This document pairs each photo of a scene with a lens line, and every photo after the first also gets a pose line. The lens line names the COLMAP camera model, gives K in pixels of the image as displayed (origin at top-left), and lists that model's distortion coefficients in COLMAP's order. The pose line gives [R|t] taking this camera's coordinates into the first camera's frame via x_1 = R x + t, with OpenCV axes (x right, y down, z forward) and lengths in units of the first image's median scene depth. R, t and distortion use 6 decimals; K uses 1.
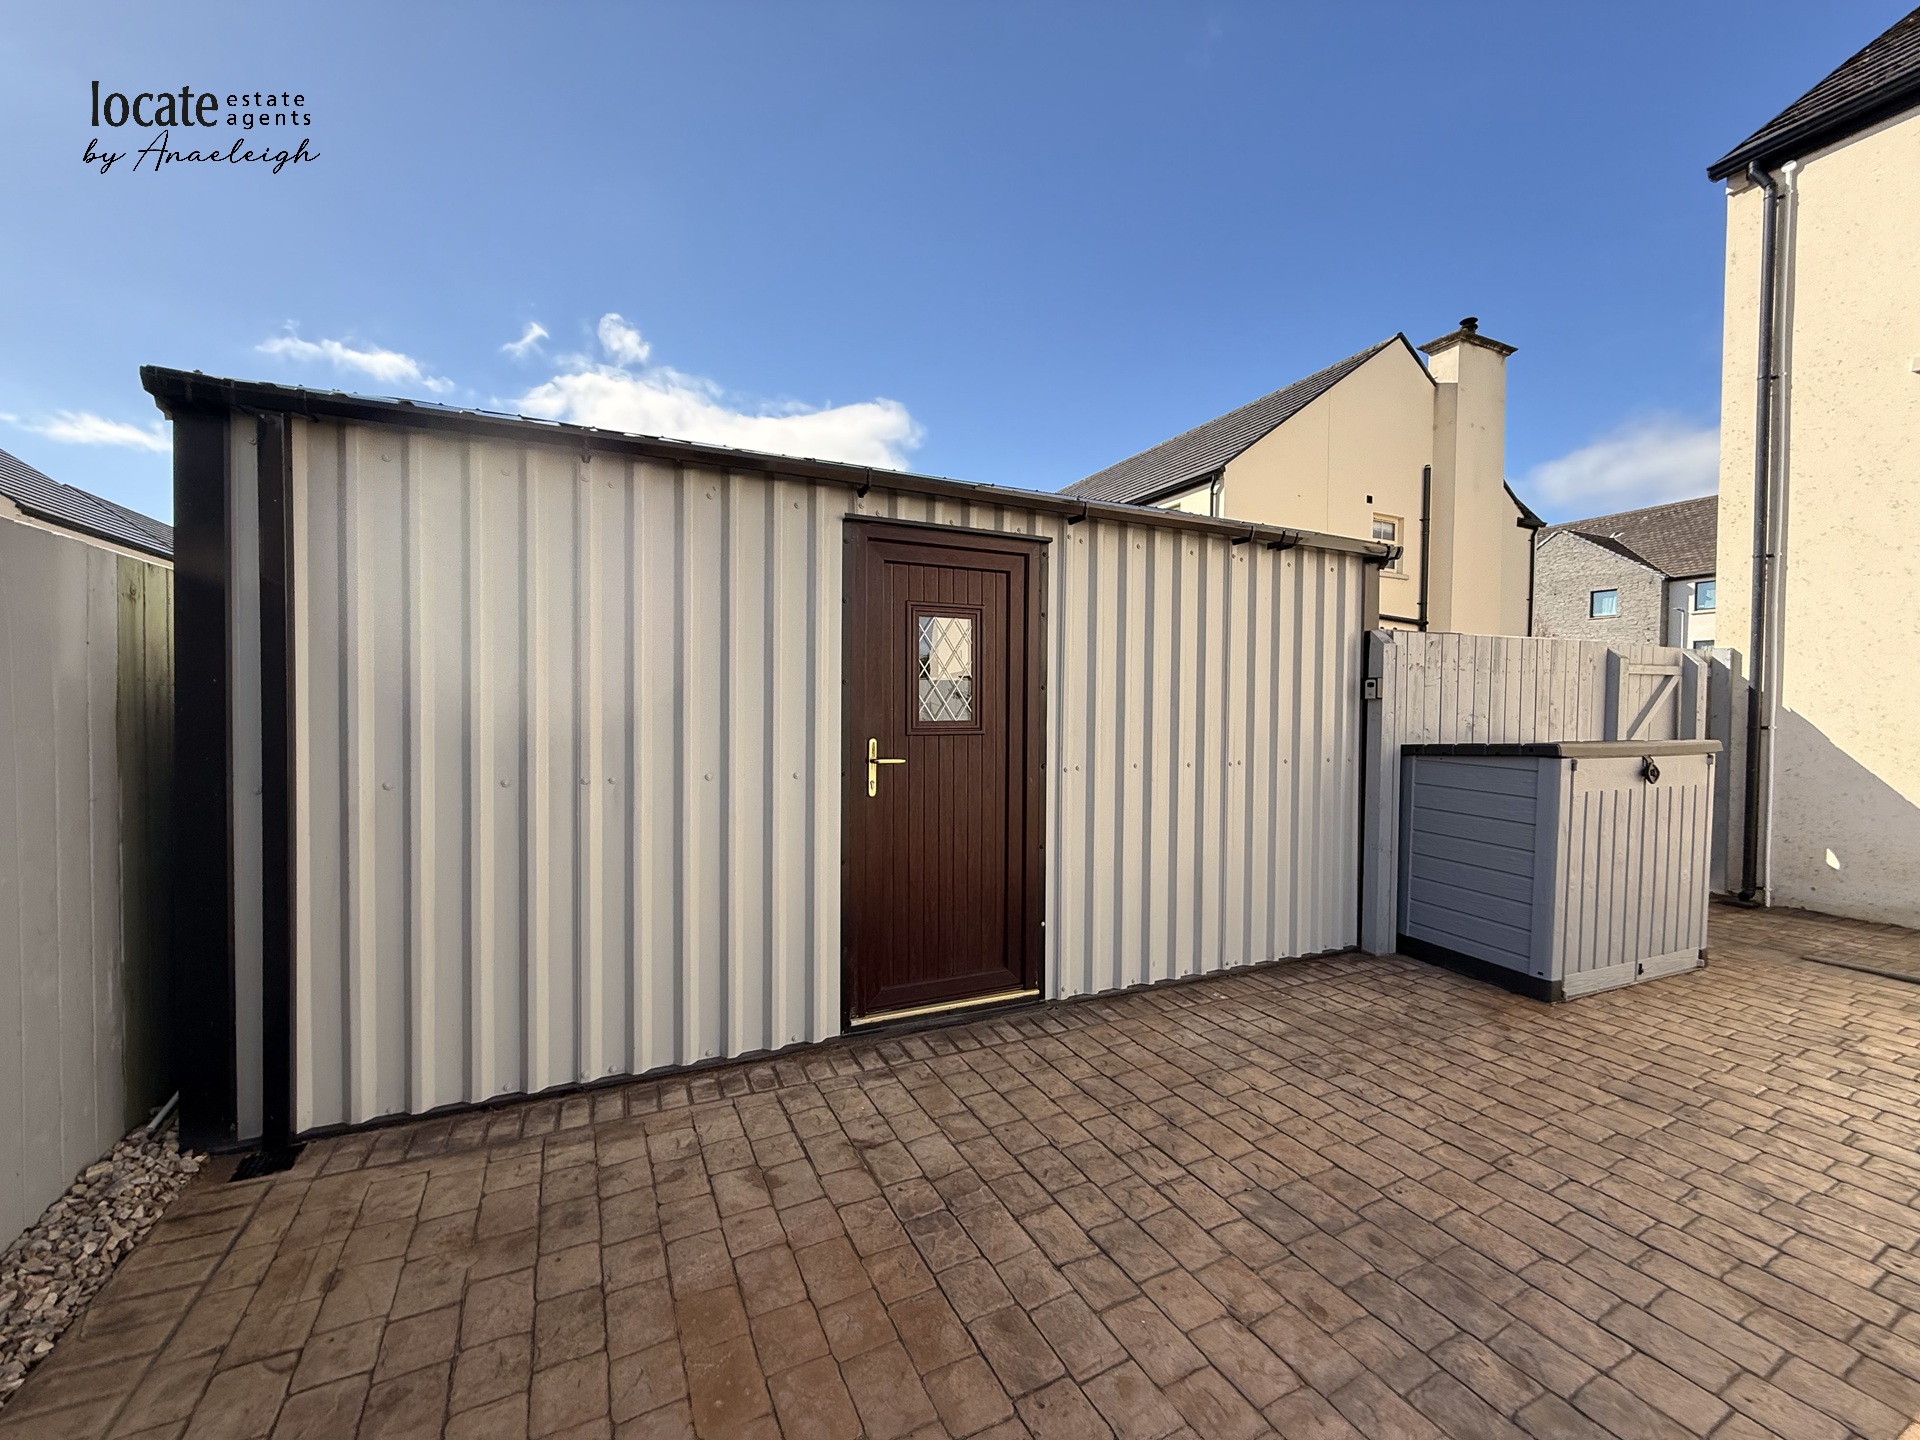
lens RADIAL K [[724.7, 0, 942.5], [0, 724.7, 714.1], [0, 0, 1]] dist [-0.020890, -0.000175]
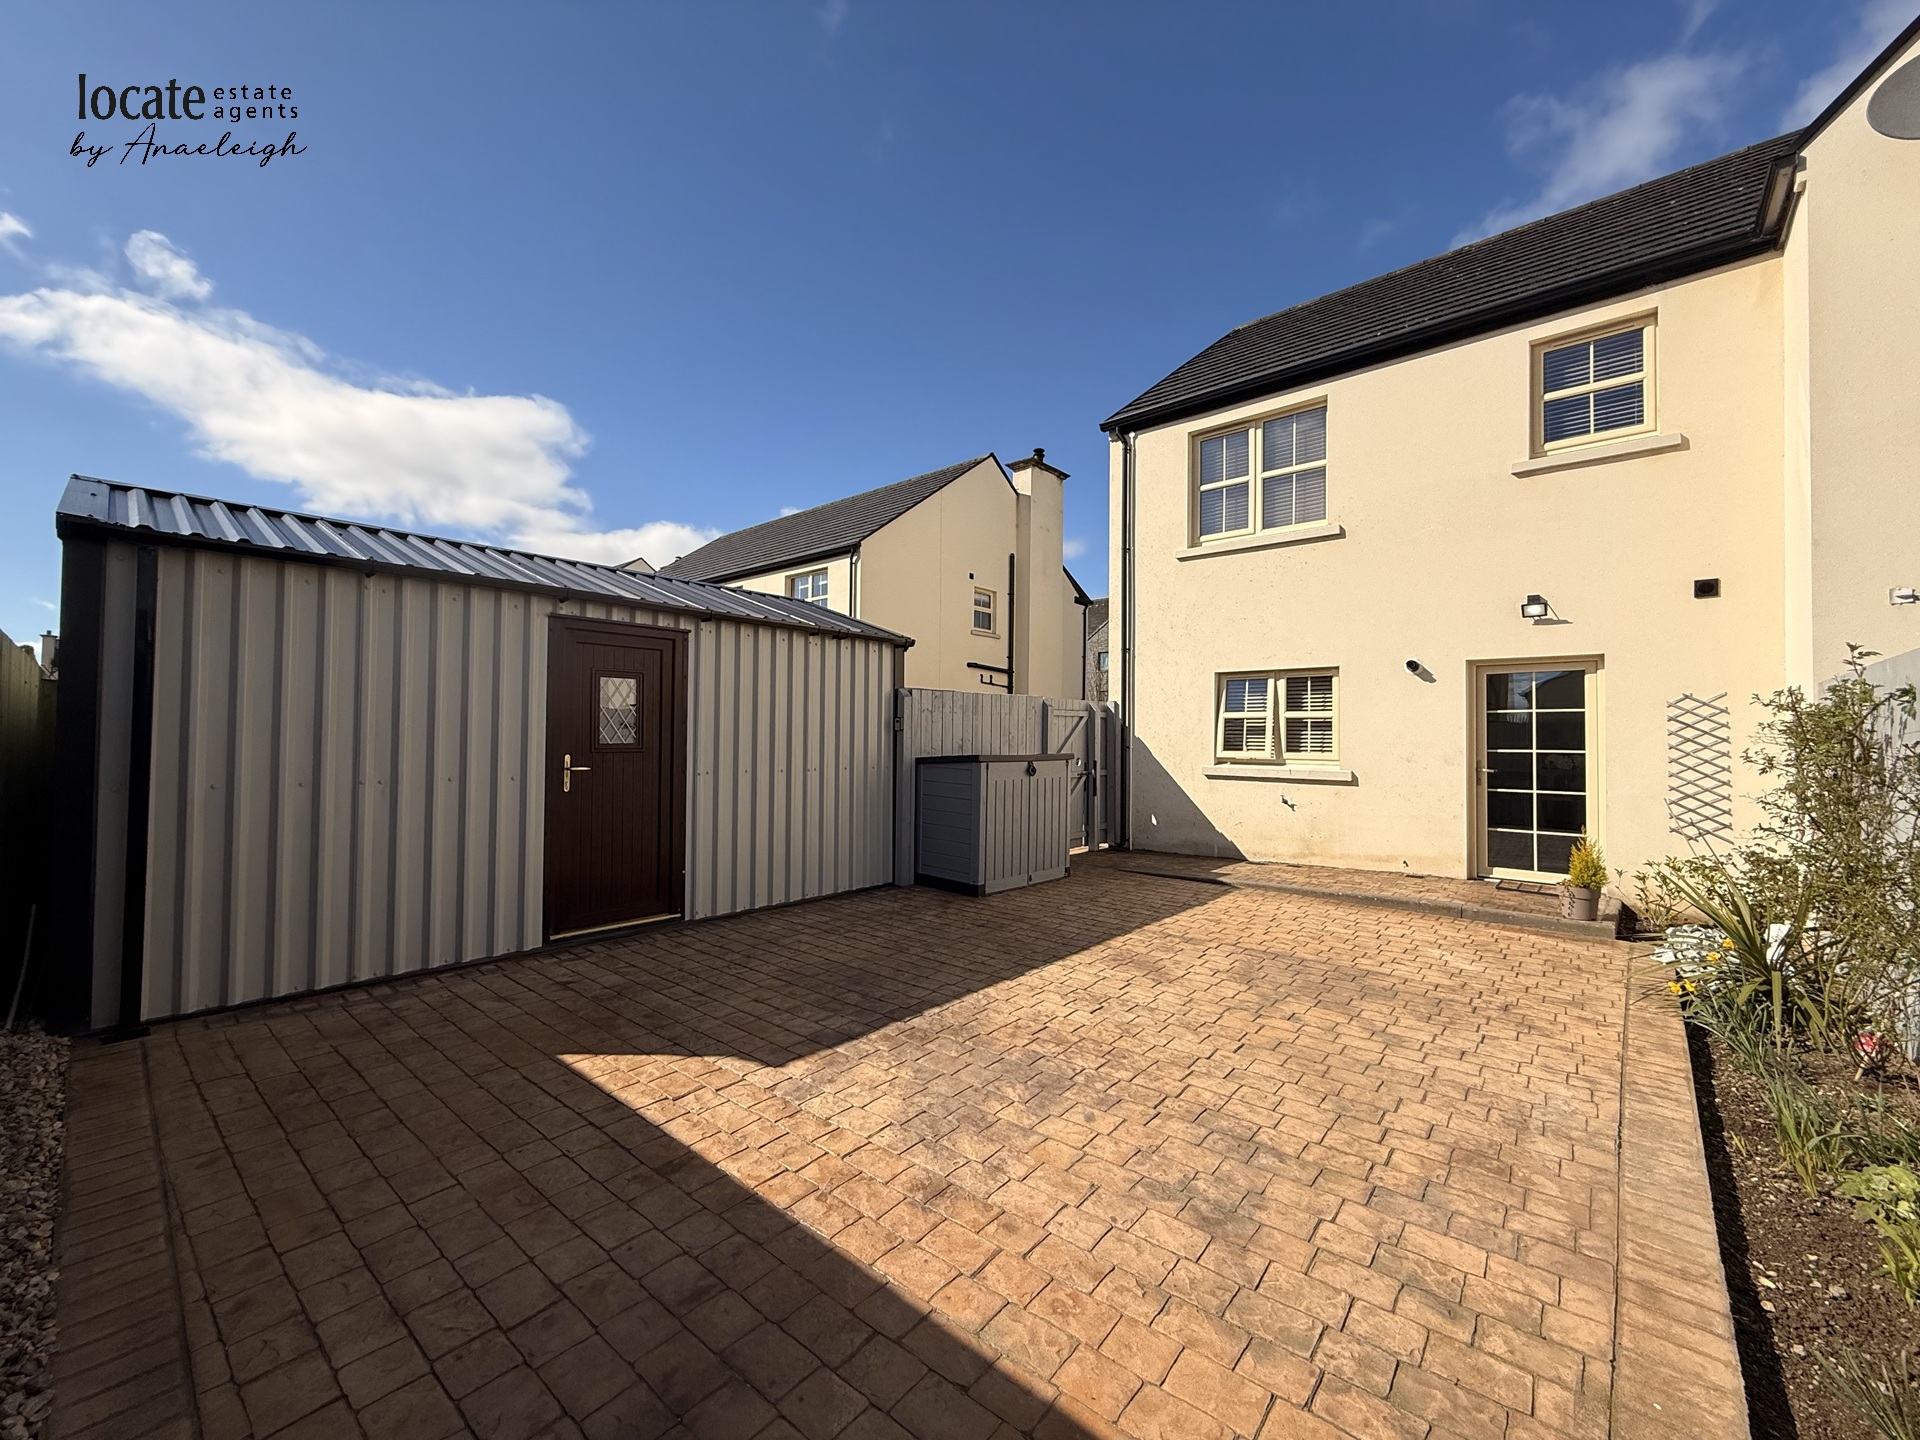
lens RADIAL K [[756.7, 0, 947.4], [0, 756.7, 720.4], [0, 0, 1]] dist [-0.003107, 0.000986]
pose [[0.912216, 0.008909, 0.409613, -0.013849], [0.003477, 0.999559, -0.029483, 0.009427], [-0.409695, 0.028319, 0.911783, -0.683650]]
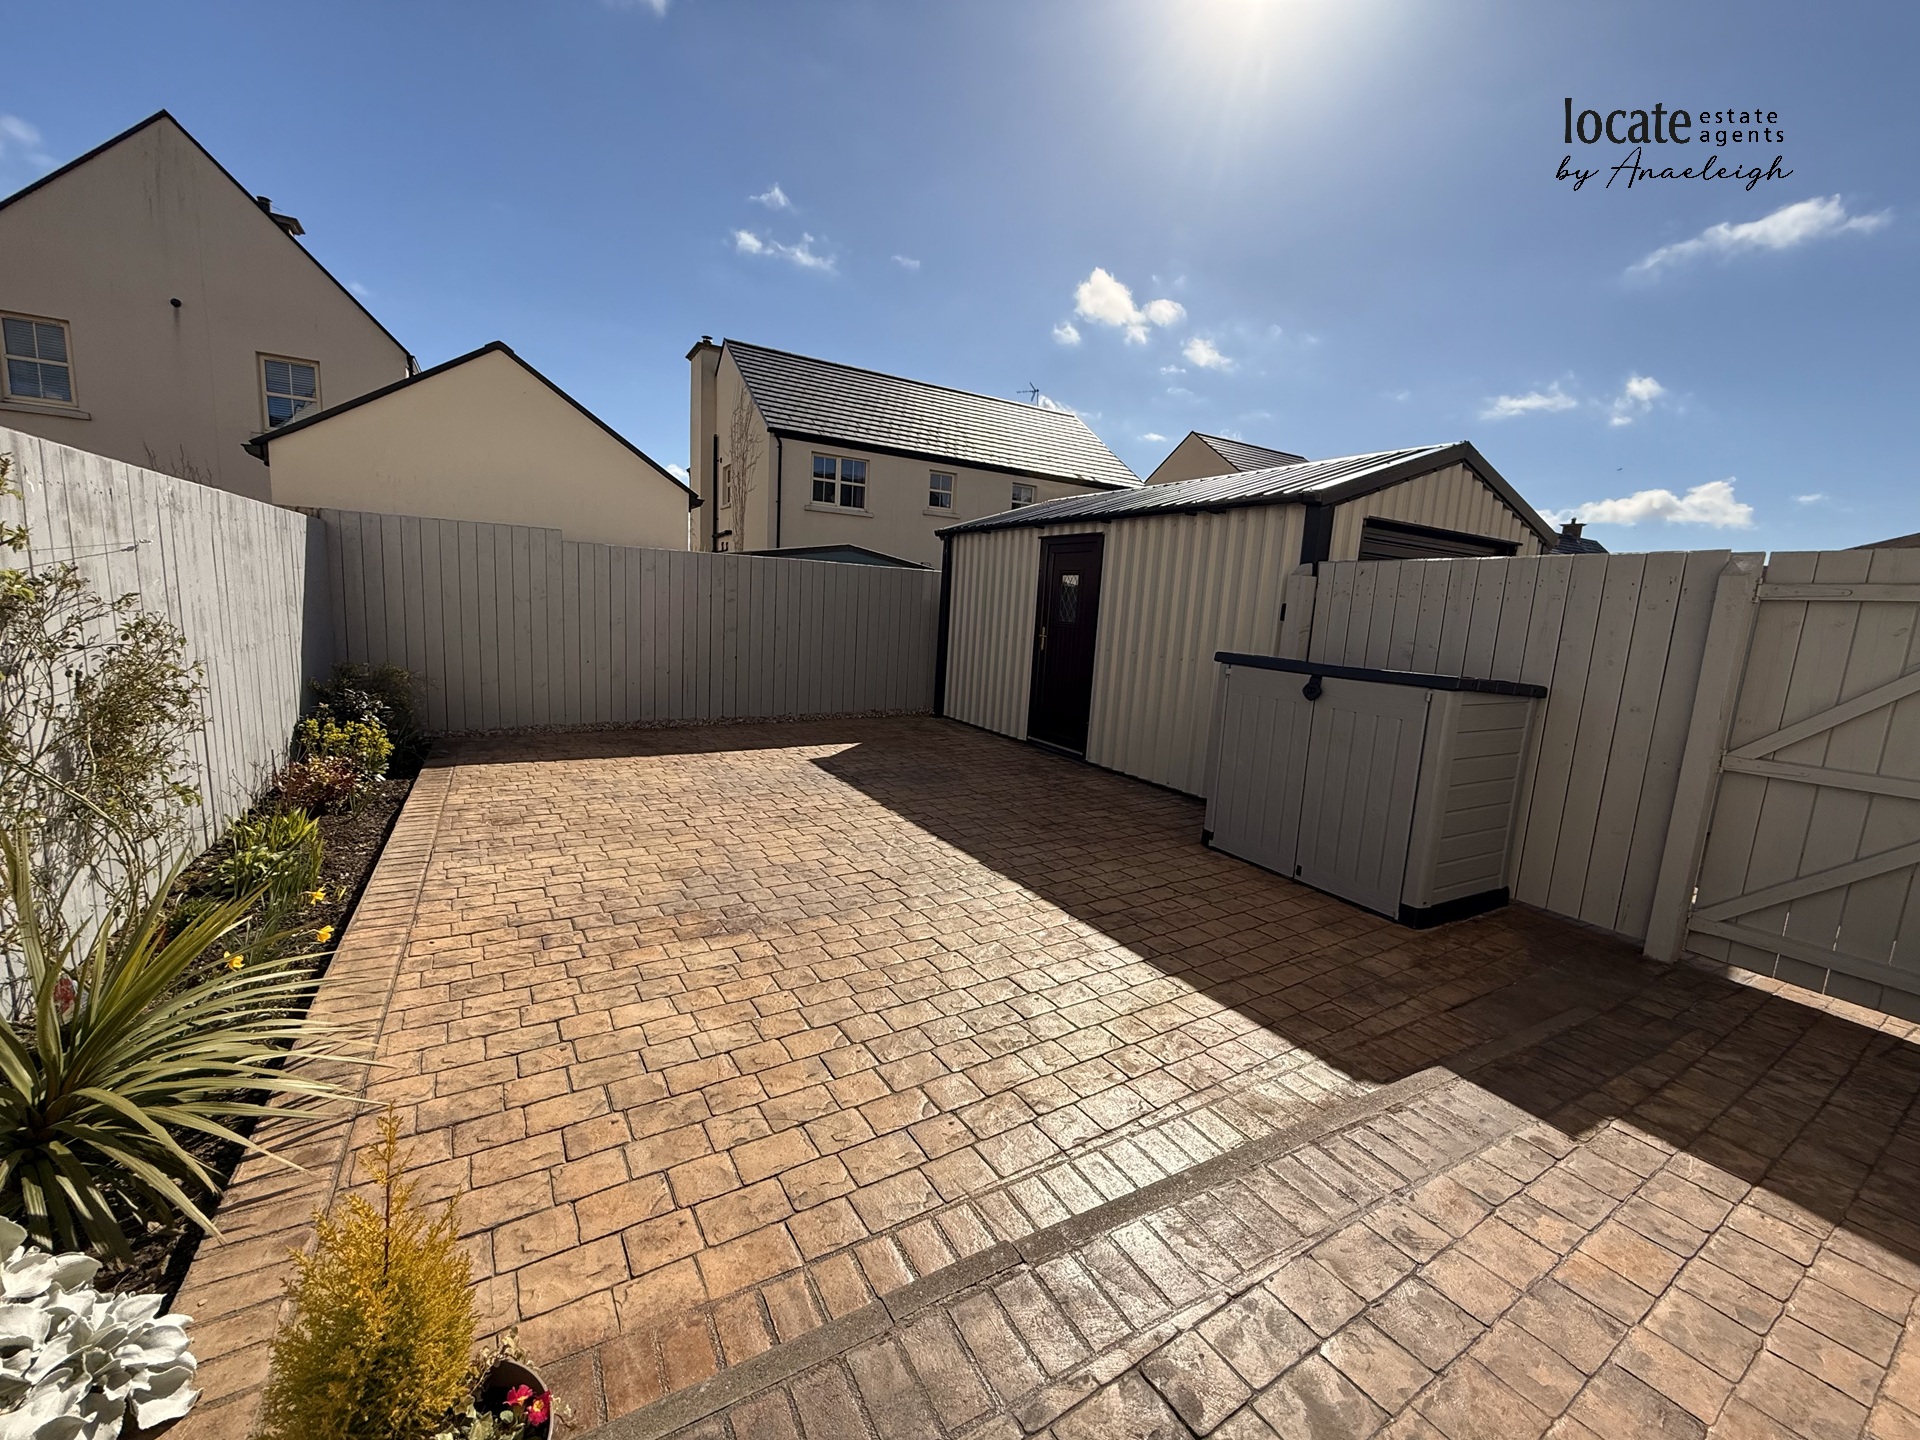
lens RADIAL K [[756.7, 0, 950.4], [0, 756.7, 721.5], [0, 0, 1]] dist [-0.003107, 0.000986]
pose [[0.114151, 0.150690, -0.981968, 1.983481], [-0.071218, 0.987128, 0.143203, 0.004903], [0.990907, 0.053587, 0.123413, 0.310508]]
